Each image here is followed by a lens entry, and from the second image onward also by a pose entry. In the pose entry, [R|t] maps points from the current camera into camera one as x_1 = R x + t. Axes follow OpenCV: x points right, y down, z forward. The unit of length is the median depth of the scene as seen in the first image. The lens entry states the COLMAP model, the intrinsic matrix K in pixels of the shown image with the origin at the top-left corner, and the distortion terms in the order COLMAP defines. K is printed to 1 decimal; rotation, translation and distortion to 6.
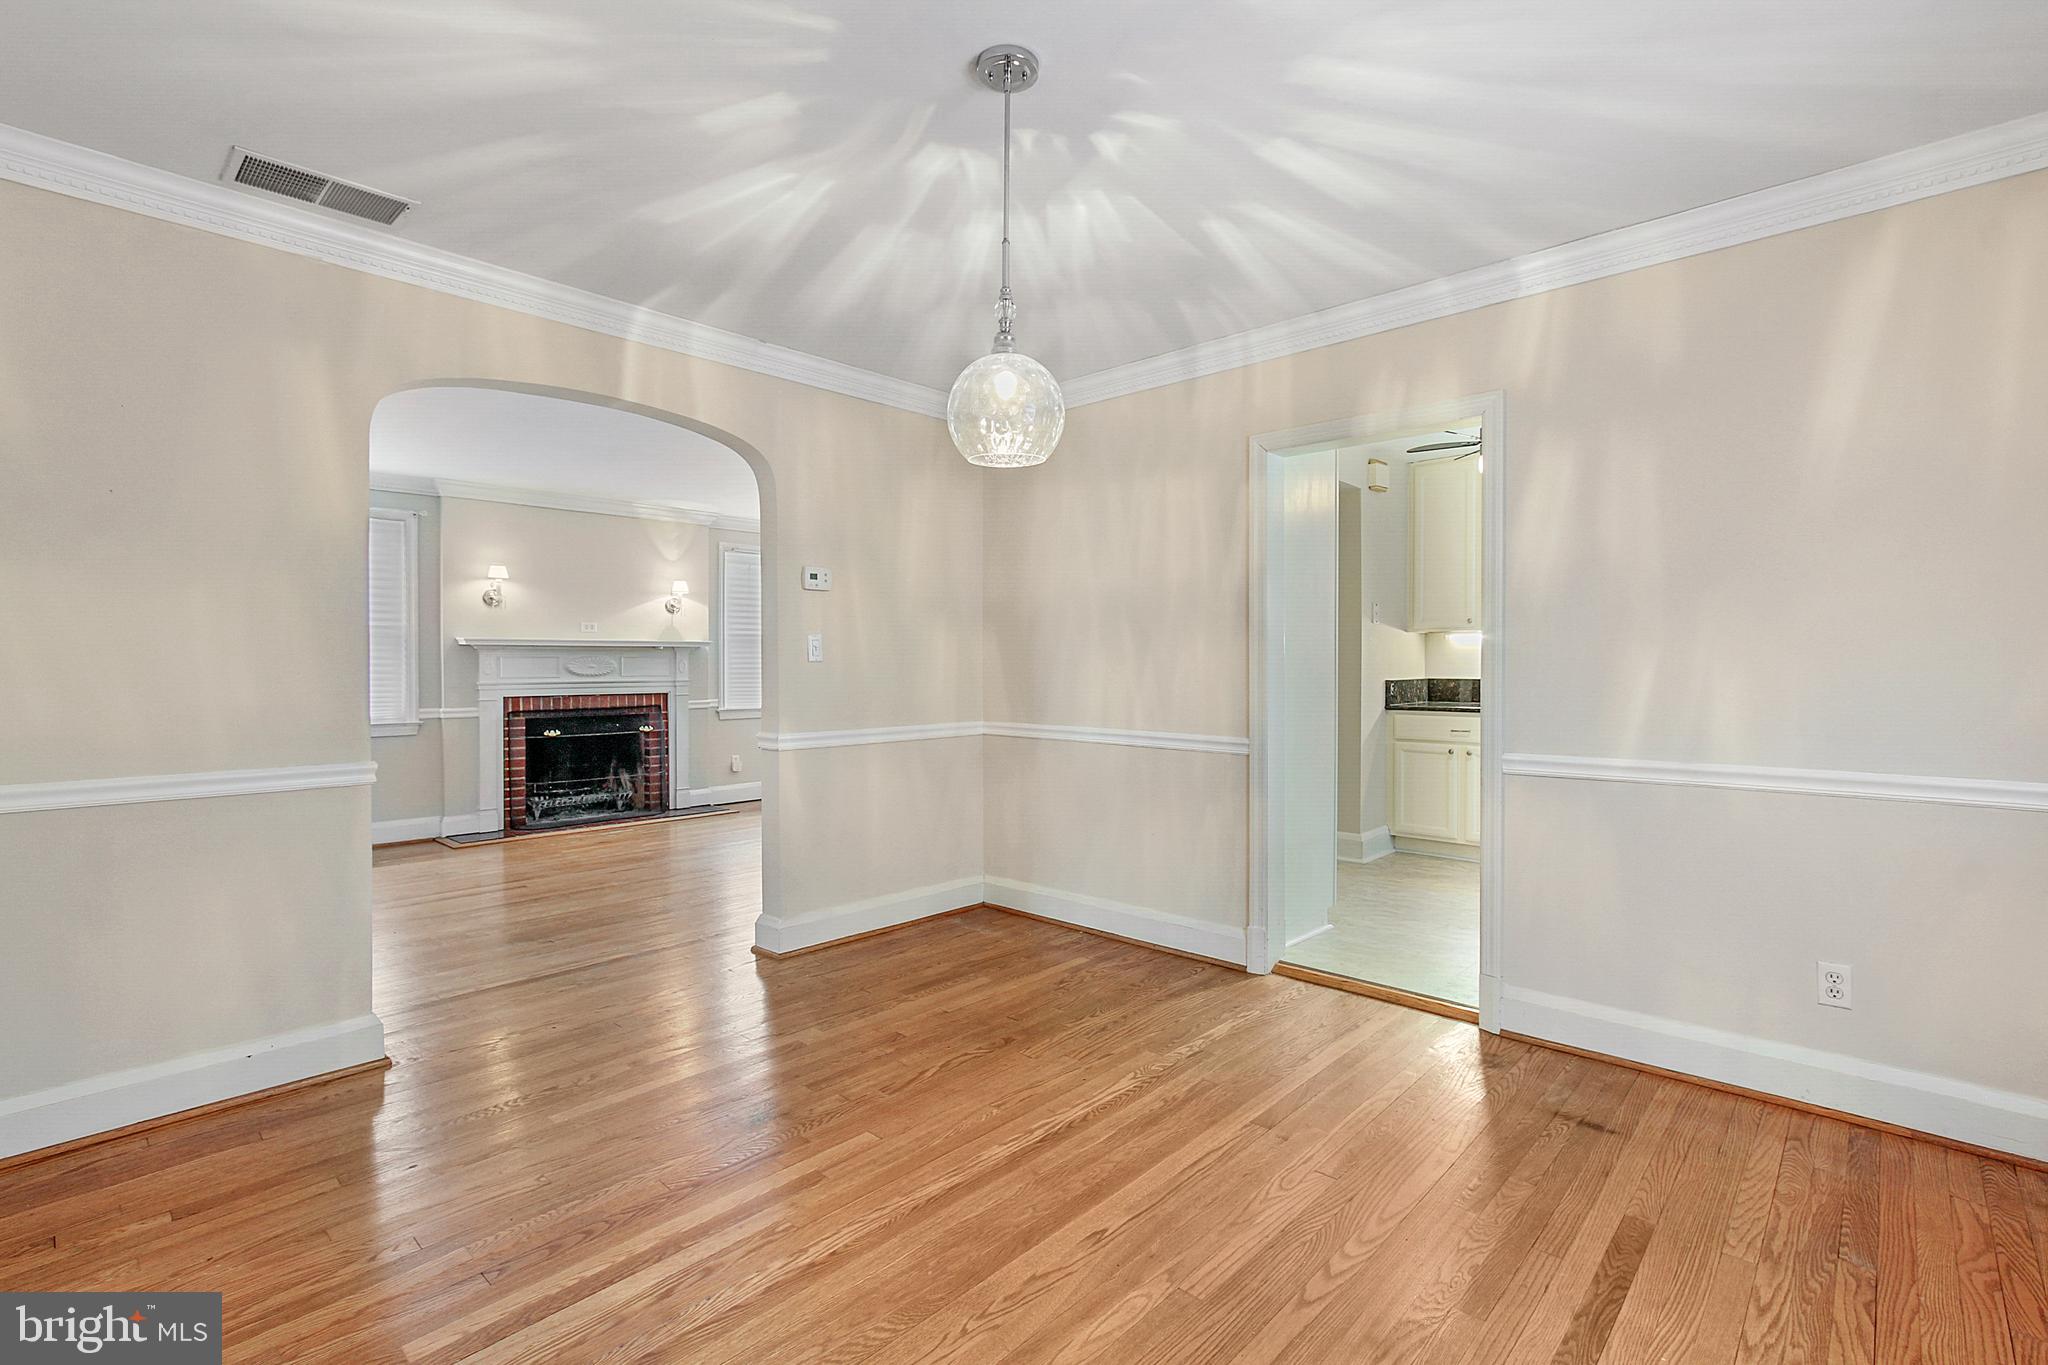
lens RADIAL K [[930.5, 0, 1032.6], [0, 930.5, 676.5], [0, 0, 1]] dist [-0.000349, 0.000095]
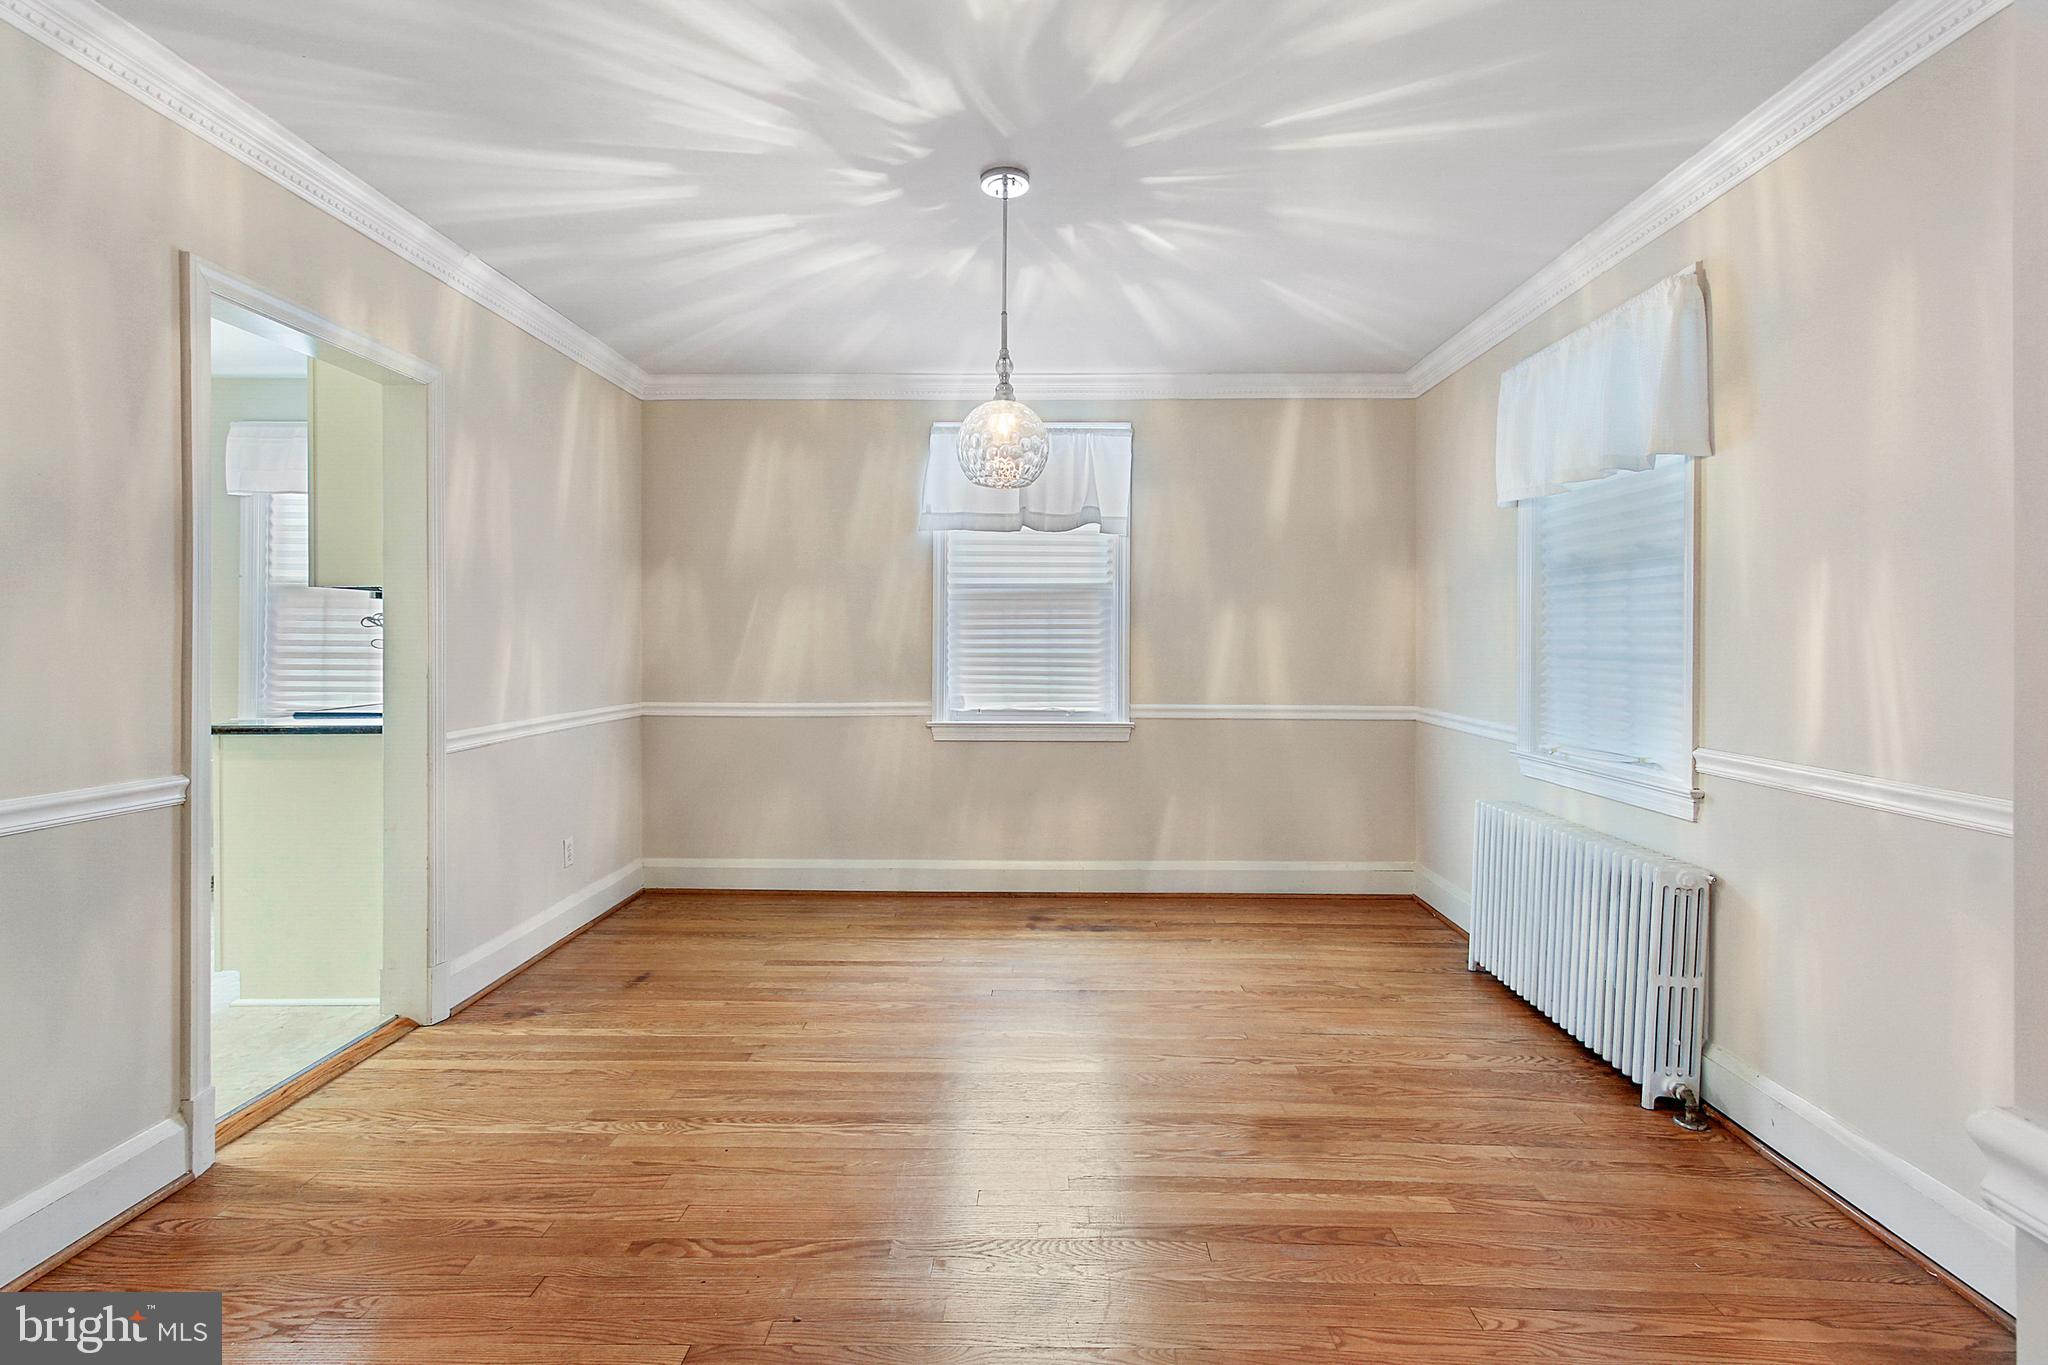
lens RADIAL K [[959.3, 0, 1030.4], [0, 959.3, 635.9], [0, 0, 1]] dist [0.001315, -0.000010]
pose [[-0.670610, 0.004934, 0.741794, -0.826709], [0.011847, 0.999922, 0.004060, -0.022269], [-0.741716, 0.011511, -0.670616, 1.495539]]
